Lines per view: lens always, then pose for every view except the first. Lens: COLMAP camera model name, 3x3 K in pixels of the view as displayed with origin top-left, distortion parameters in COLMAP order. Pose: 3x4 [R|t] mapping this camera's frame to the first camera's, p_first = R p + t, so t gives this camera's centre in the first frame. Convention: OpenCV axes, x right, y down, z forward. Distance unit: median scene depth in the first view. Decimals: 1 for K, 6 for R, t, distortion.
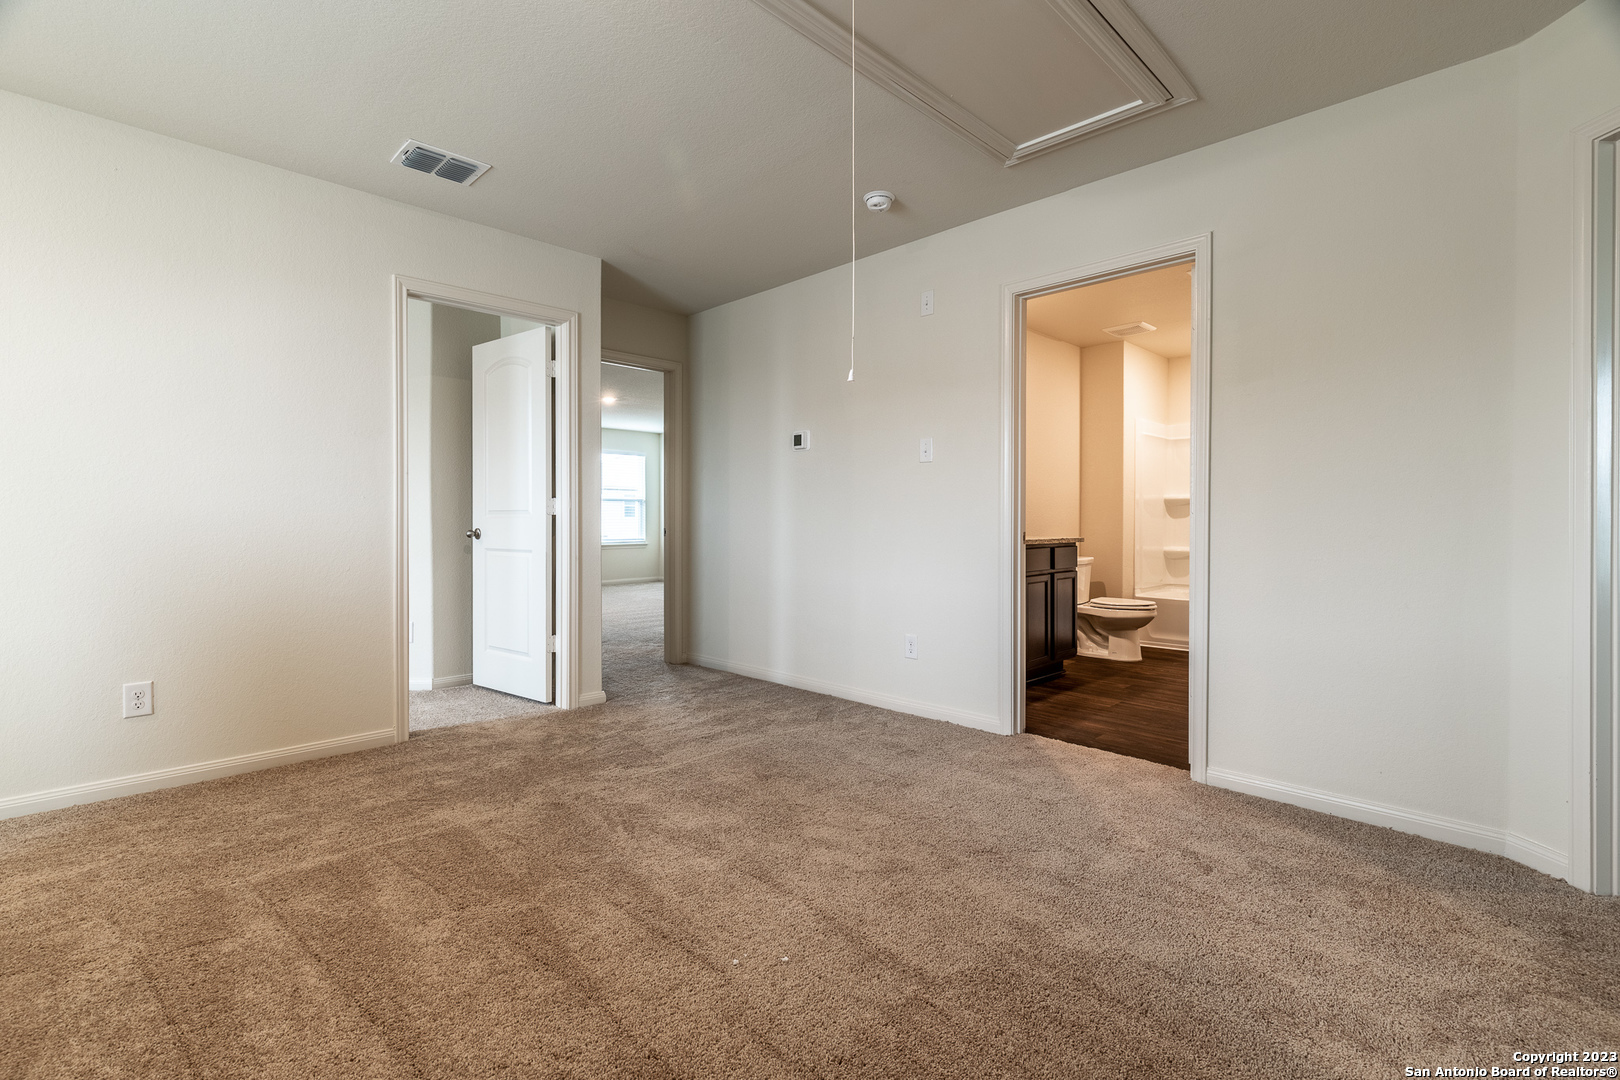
lens RADIAL K [[736.8, 0, 818.0], [0, 736.8, 534.1], [0, 0, 1]] dist [0.009516, -0.000412]
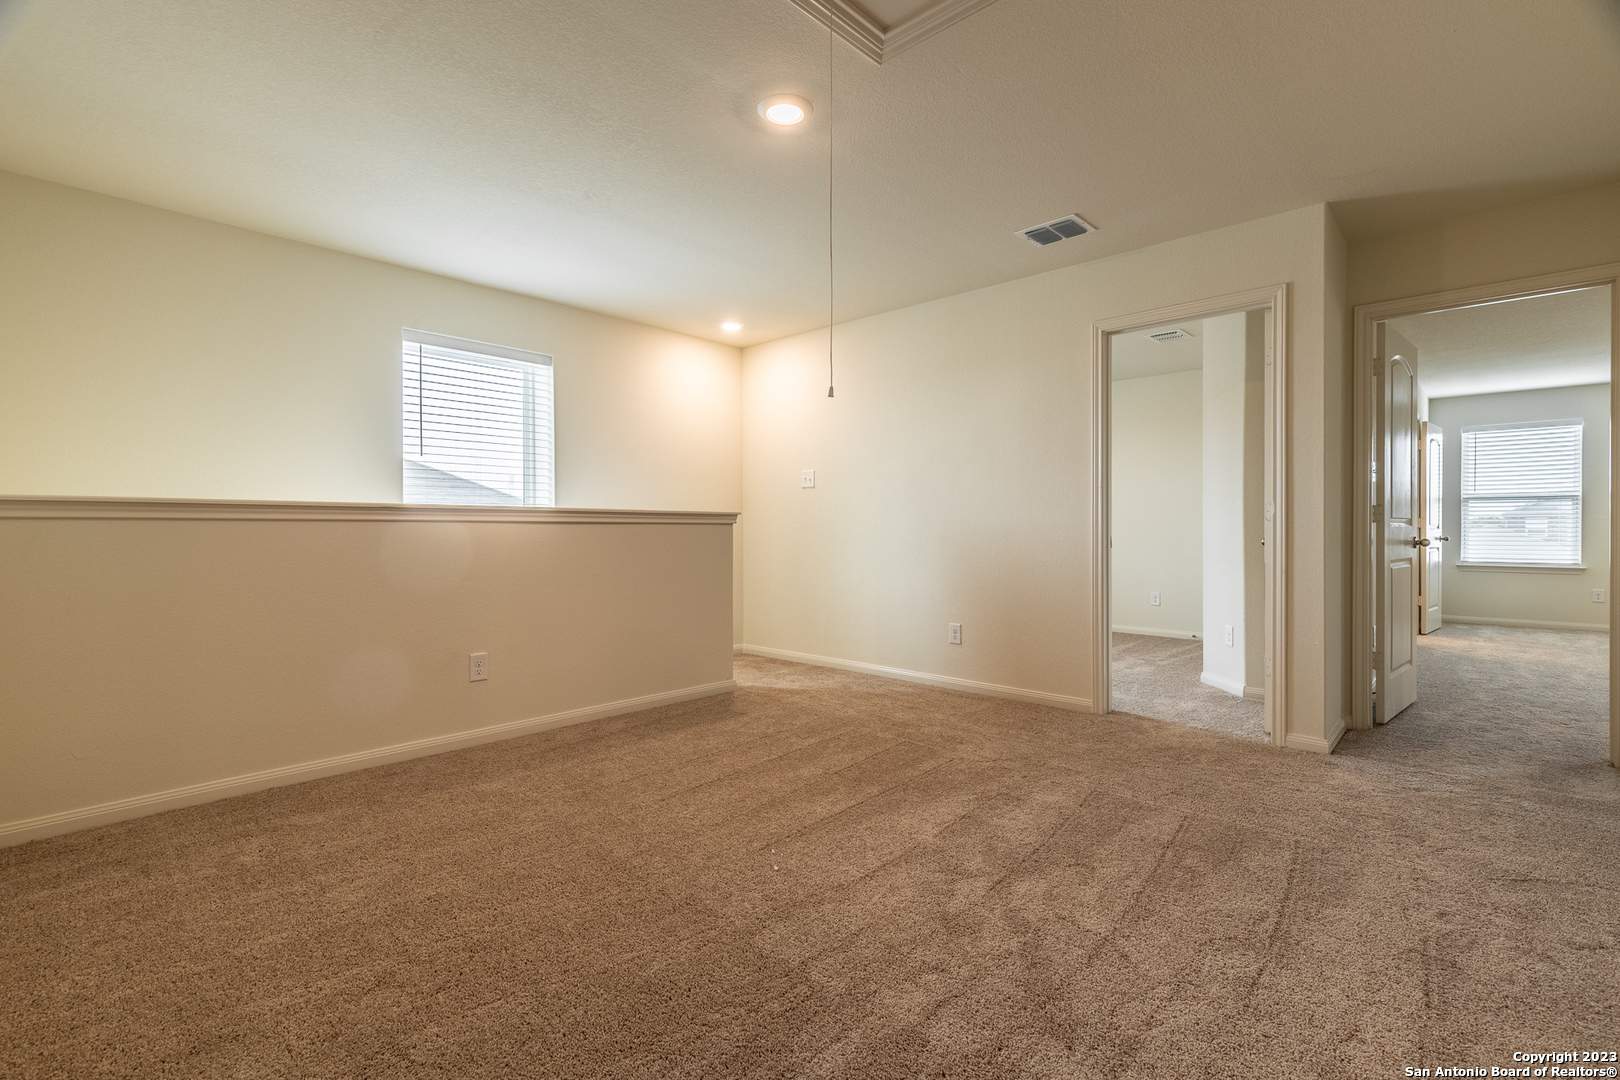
lens RADIAL K [[741.2, 0, 810.0], [0, 741.2, 540.0], [0, 0, 1]] dist [0.012062, 0.000012]
pose [[0.024360, 0.011841, -0.999633, 0.768074], [-0.022398, 0.999685, 0.011296, -0.001036], [0.999452, 0.022115, 0.024618, 0.638210]]
